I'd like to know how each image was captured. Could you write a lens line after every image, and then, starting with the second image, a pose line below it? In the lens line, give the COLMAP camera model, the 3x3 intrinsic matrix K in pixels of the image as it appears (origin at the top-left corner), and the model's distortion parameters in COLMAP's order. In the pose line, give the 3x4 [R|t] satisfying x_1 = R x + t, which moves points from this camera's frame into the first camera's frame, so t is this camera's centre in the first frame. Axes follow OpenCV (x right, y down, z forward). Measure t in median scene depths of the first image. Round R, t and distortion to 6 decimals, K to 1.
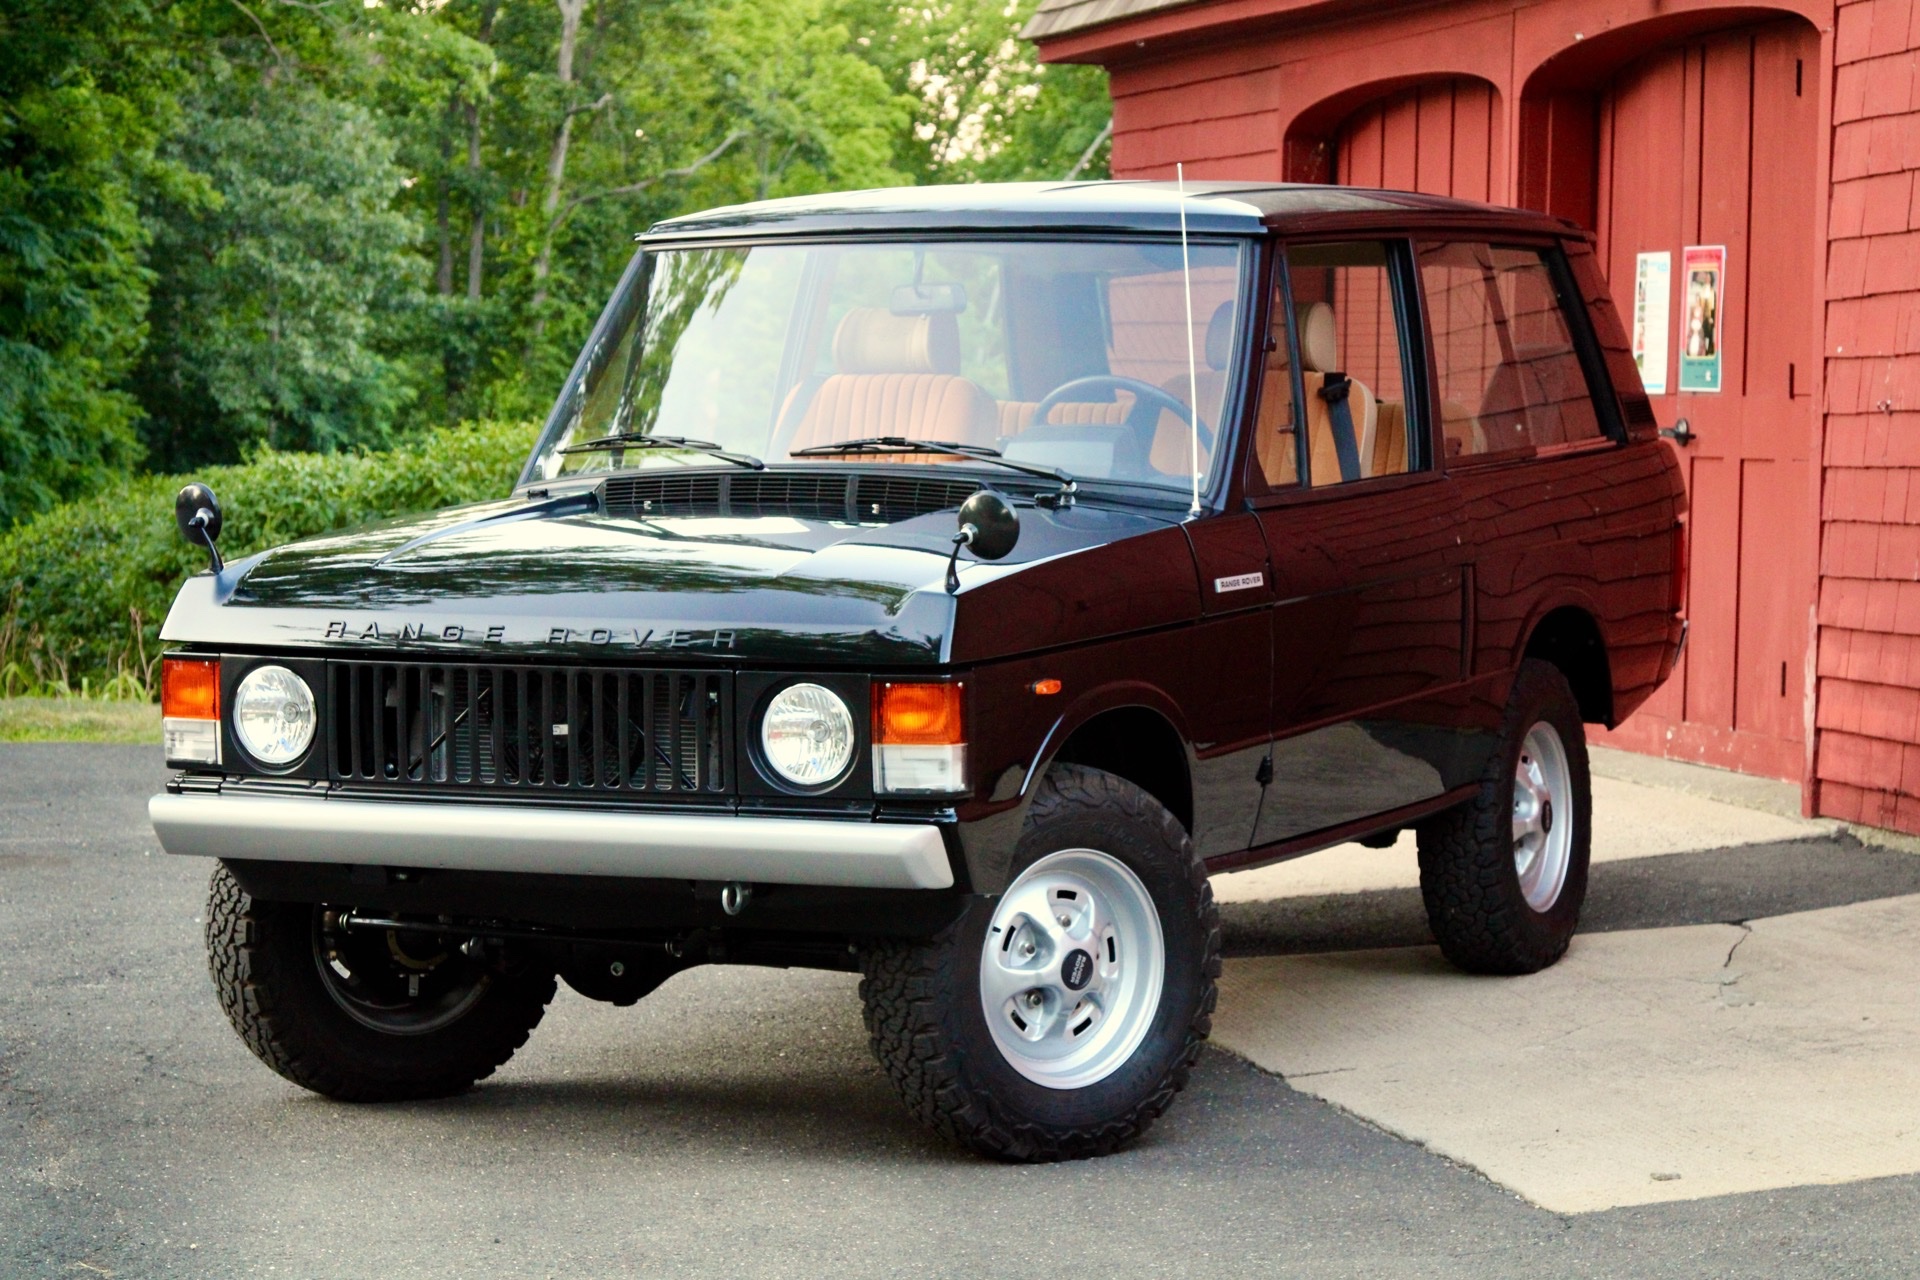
lens RADIAL K [[4846.1, 0, 958.3], [0, 4846.1, 641.0], [0, 0, 1]] dist [0.197010, 0.179164]
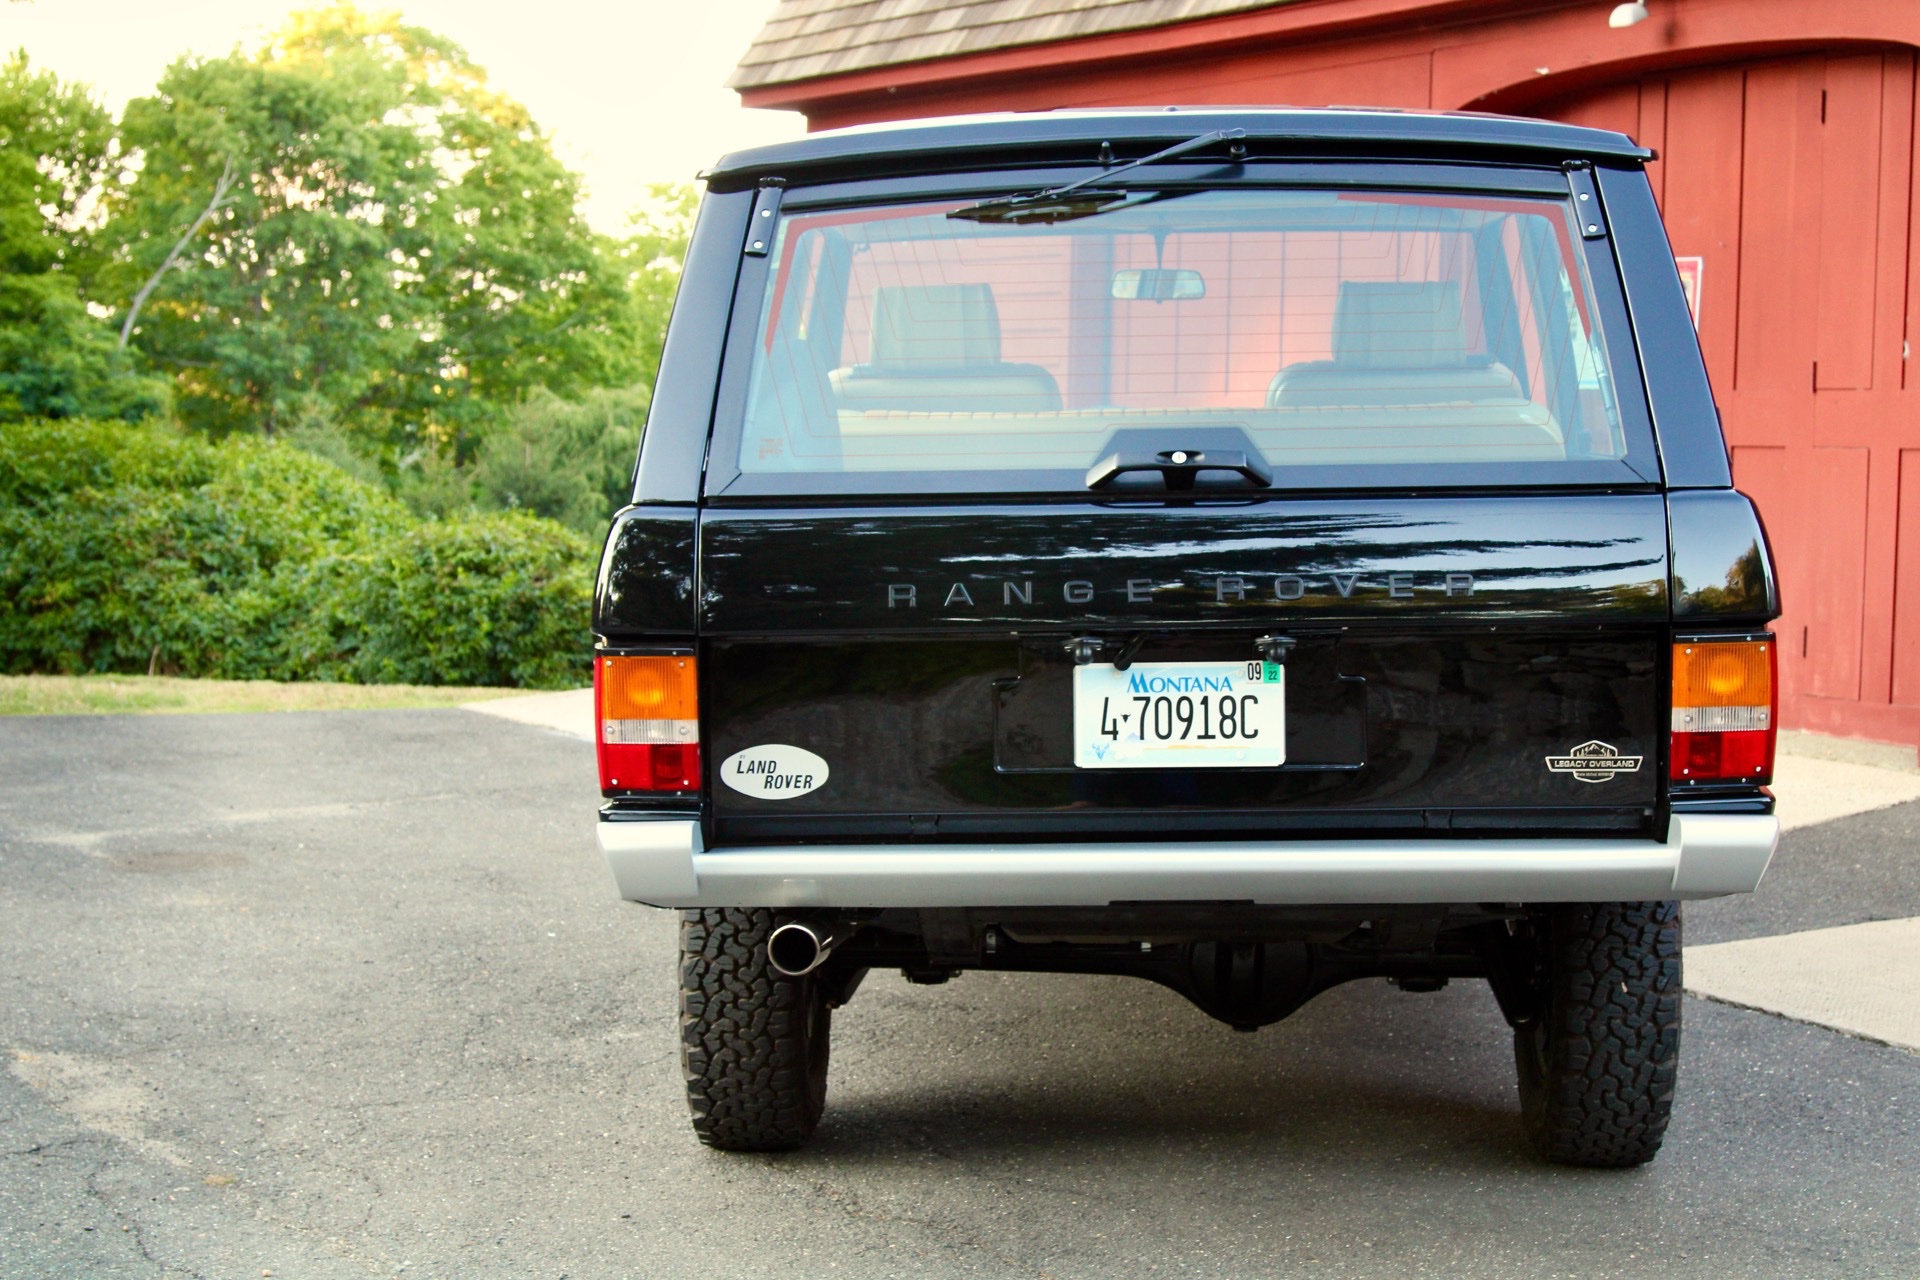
lens RADIAL K [[3297.9, 0, 982.5], [0, 3297.9, 643.8], [0, 0, 1]] dist [0.015697, 0.223374]
pose [[0.957816, -0.019021, 0.286753, -0.290606], [0.012841, 0.999643, 0.023417, -0.015018], [-0.287096, -0.018747, 0.957718, 0.404171]]
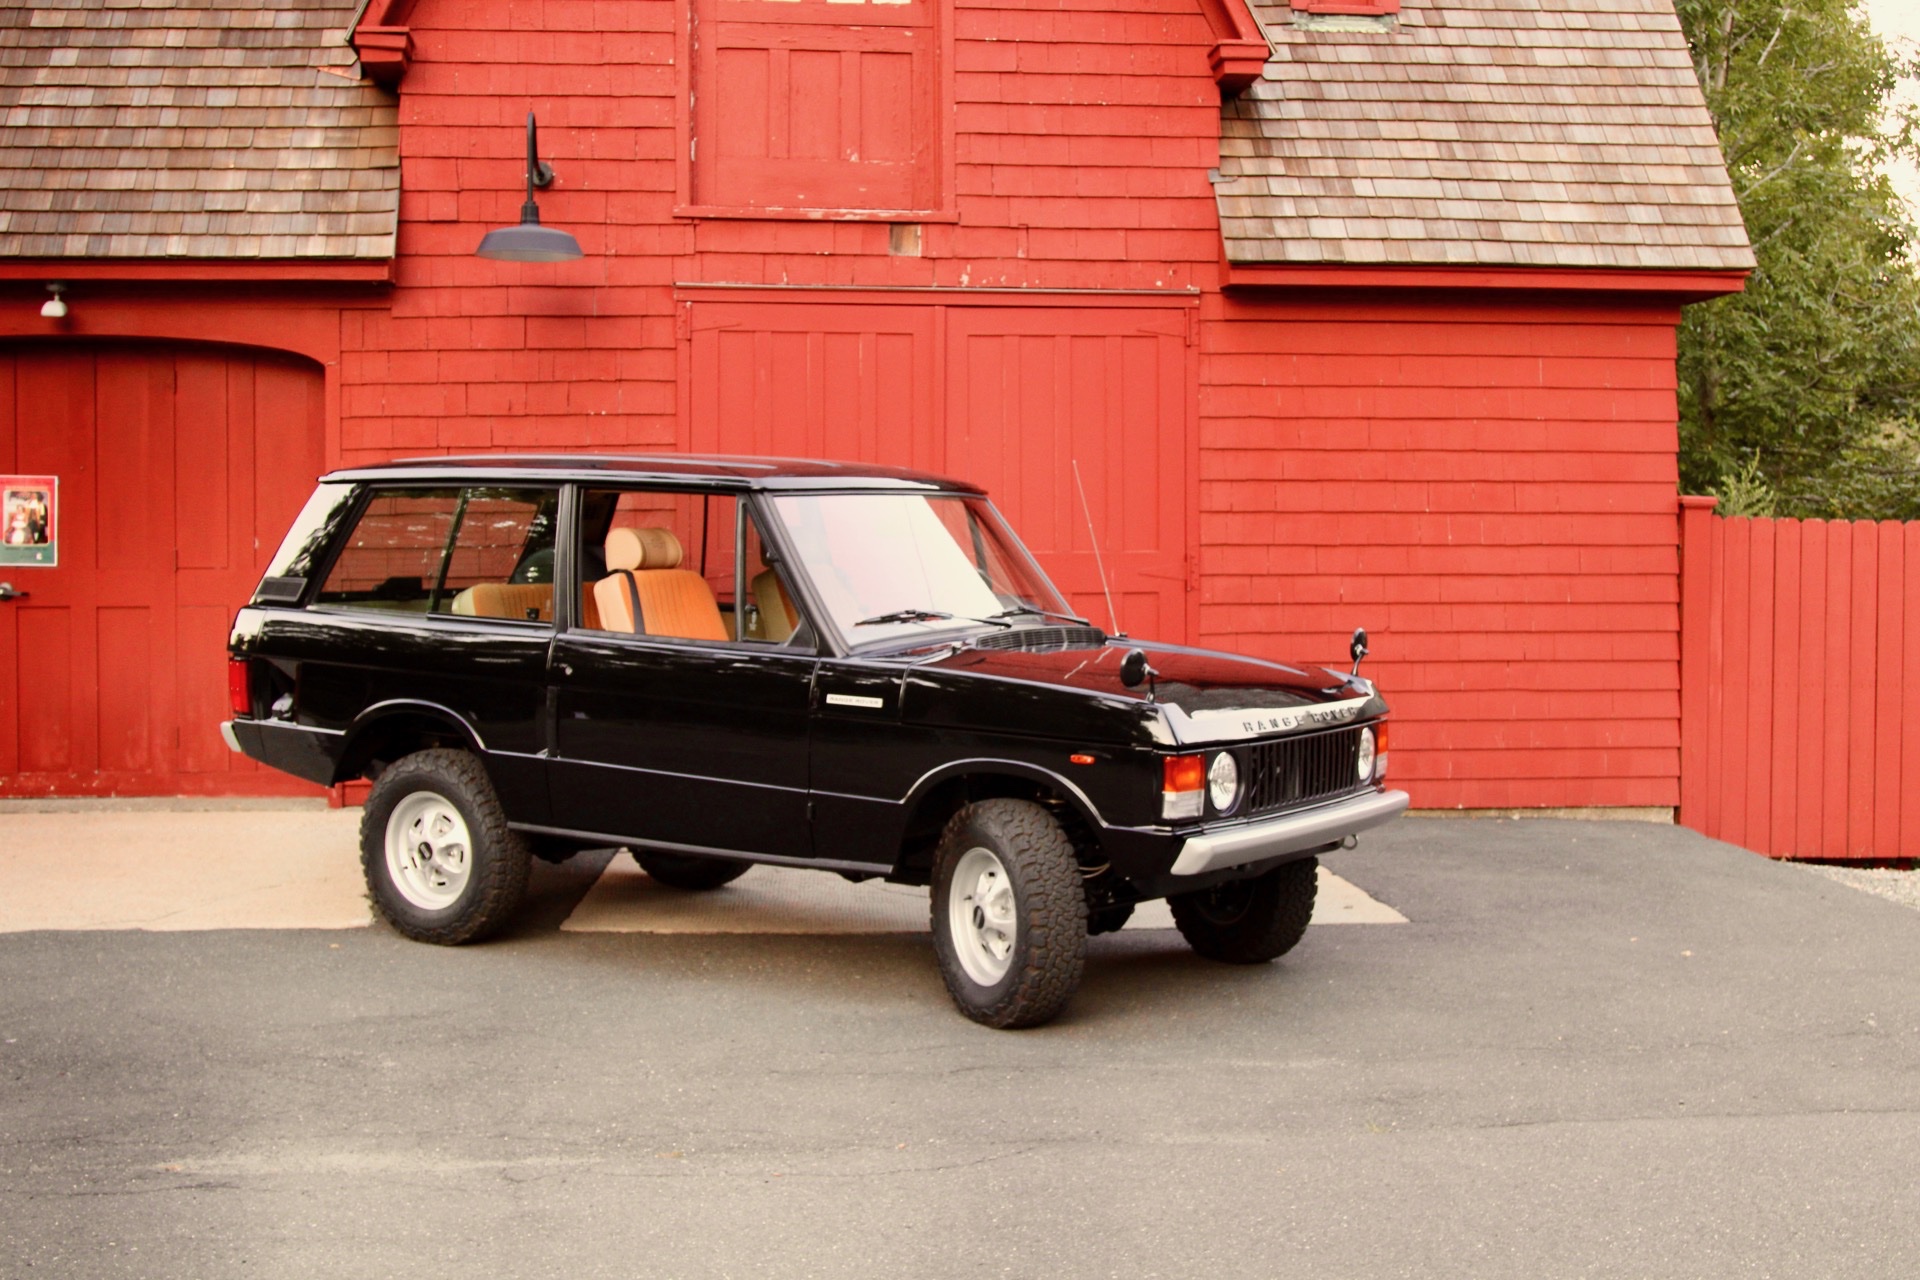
lens RADIAL K [[2457.0, 0, 992.3], [0, 2457.0, 633.9], [0, 0, 1]] dist [-0.073128, 0.082298]
pose [[0.118954, -0.045450, 0.991859, -0.791616], [0.049921, 0.997962, 0.039743, -0.058889], [-0.991644, 0.044787, 0.120981, 0.772854]]
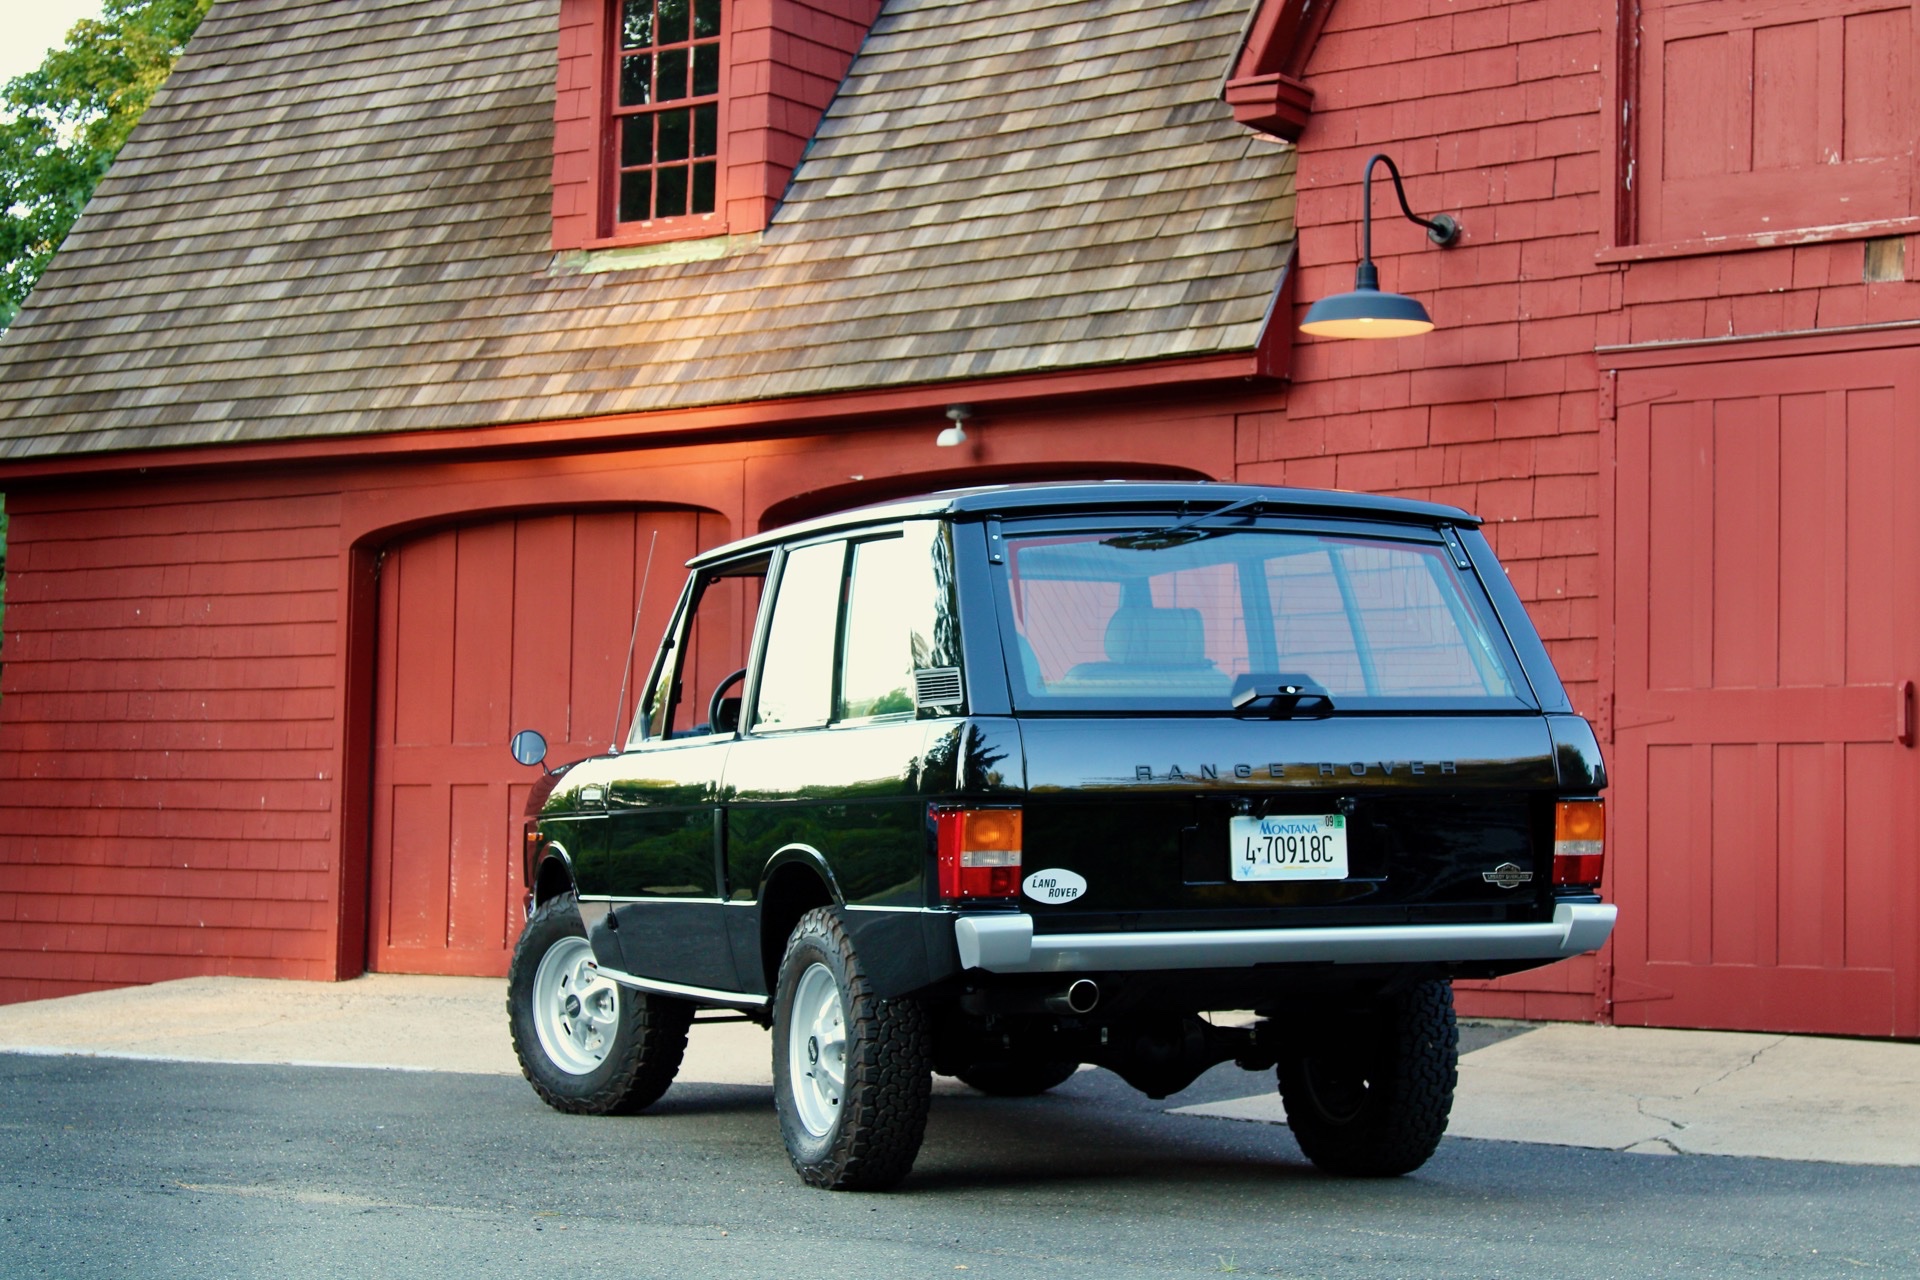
lens RADIAL K [[3542.6, 0, 971.1], [0, 3542.6, 640.3], [0, 0, 1]] dist [0.073140, 0.004675]
pose [[0.756519, 0.039311, 0.652789, -0.687115], [0.032449, 0.994706, -0.097507, 0.031970], [-0.653166, 0.094949, 0.751238, 0.282324]]
